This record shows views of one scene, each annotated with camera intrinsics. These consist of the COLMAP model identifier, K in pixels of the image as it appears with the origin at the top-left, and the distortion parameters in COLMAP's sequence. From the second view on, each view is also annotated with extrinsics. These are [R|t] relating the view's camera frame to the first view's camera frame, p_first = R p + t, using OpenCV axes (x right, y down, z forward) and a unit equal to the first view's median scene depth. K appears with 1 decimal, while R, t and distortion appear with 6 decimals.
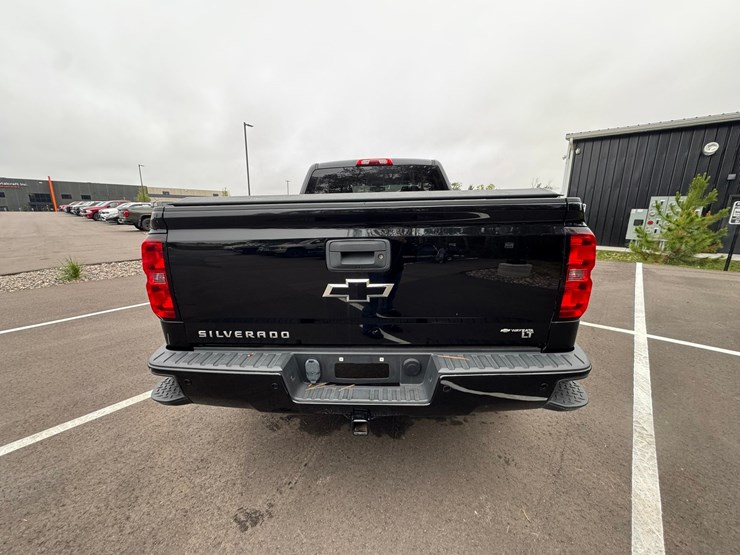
lens RADIAL K [[294.4, 0, 369.0], [0, 294.4, 277.6], [0, 0, 1]] dist [-0.003062, 0.000265]
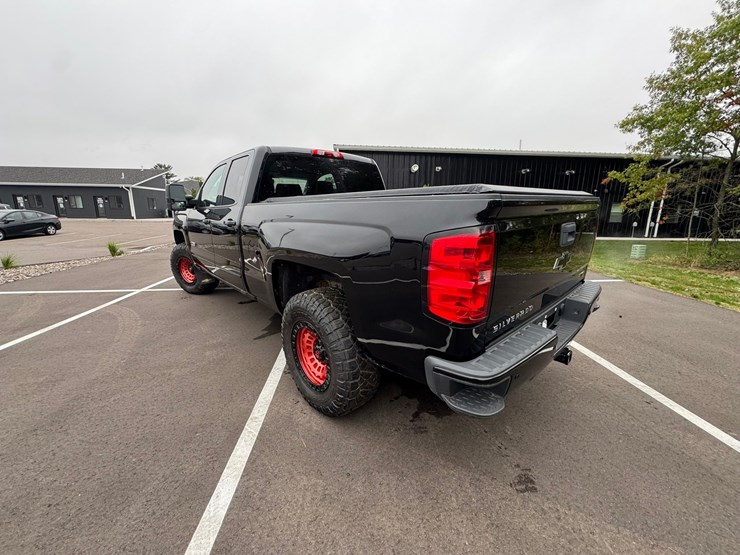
lens RADIAL K [[294.4, 0, 369.3], [0, 294.4, 277.1], [0, 0, 1]] dist [-0.003062, 0.000265]
pose [[0.702539, -0.158865, 0.693687, -0.924235], [0.154449, 0.985568, 0.069290, -0.064619], [-0.694683, 0.058460, 0.716936, 0.364276]]
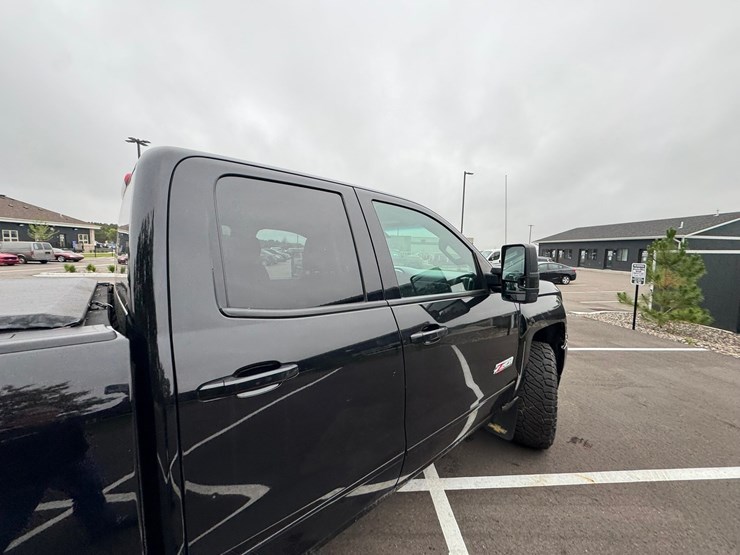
lens RADIAL K [[294.4, 0, 369.2], [0, 294.4, 277.6], [0, 0, 1]] dist [-0.003062, 0.000265]
pose [[0.704905, 0.069471, -0.705892, 0.864218], [-0.173418, 0.981869, -0.076544, -0.436753], [0.687776, 0.176371, 0.704172, 1.452128]]
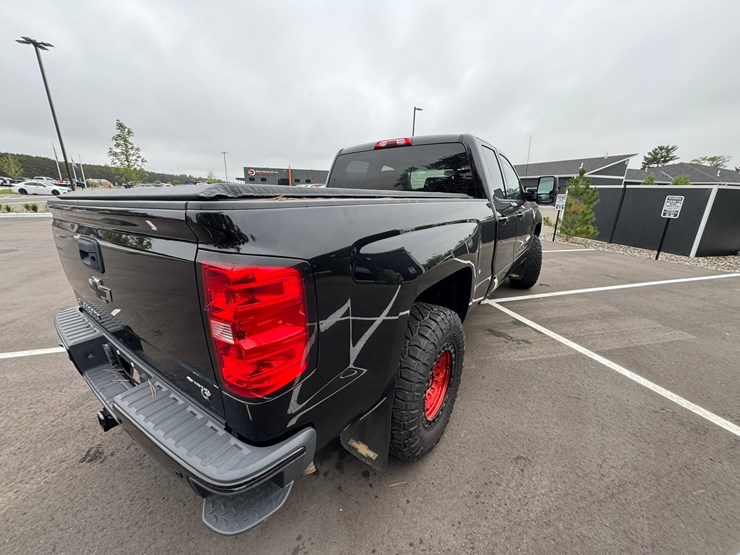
lens RADIAL K [[294.4, 0, 369.0], [0, 294.4, 277.0], [0, 0, 1]] dist [-0.003062, 0.000265]
pose [[0.844572, 0.160278, -0.510891, 0.684910], [-0.133533, 0.987048, 0.088911, -0.115065], [0.518524, -0.006871, 0.855035, 0.350865]]
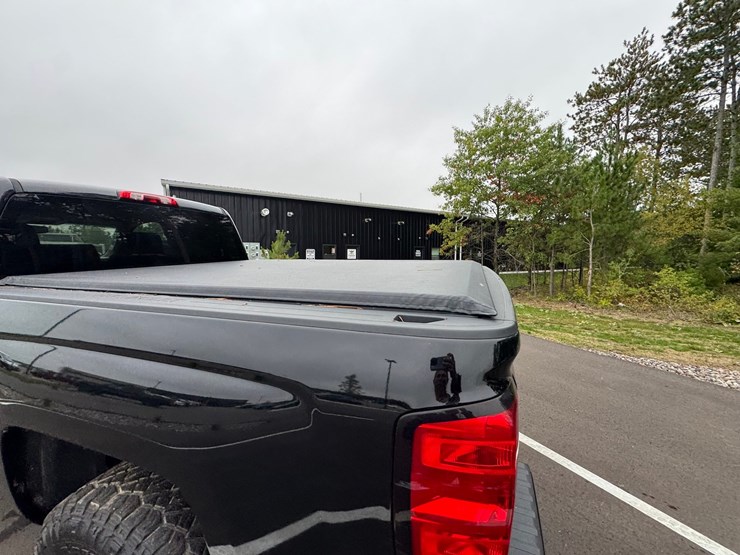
lens RADIAL K [[294.4, 0, 369.8], [0, 294.4, 276.0], [0, 0, 1]] dist [-0.003062, 0.000265]
pose [[0.282976, -0.083862, 0.955454, -0.704924], [0.211999, 0.977000, 0.022965, -0.215771], [-0.935404, 0.196057, 0.294246, 0.600577]]
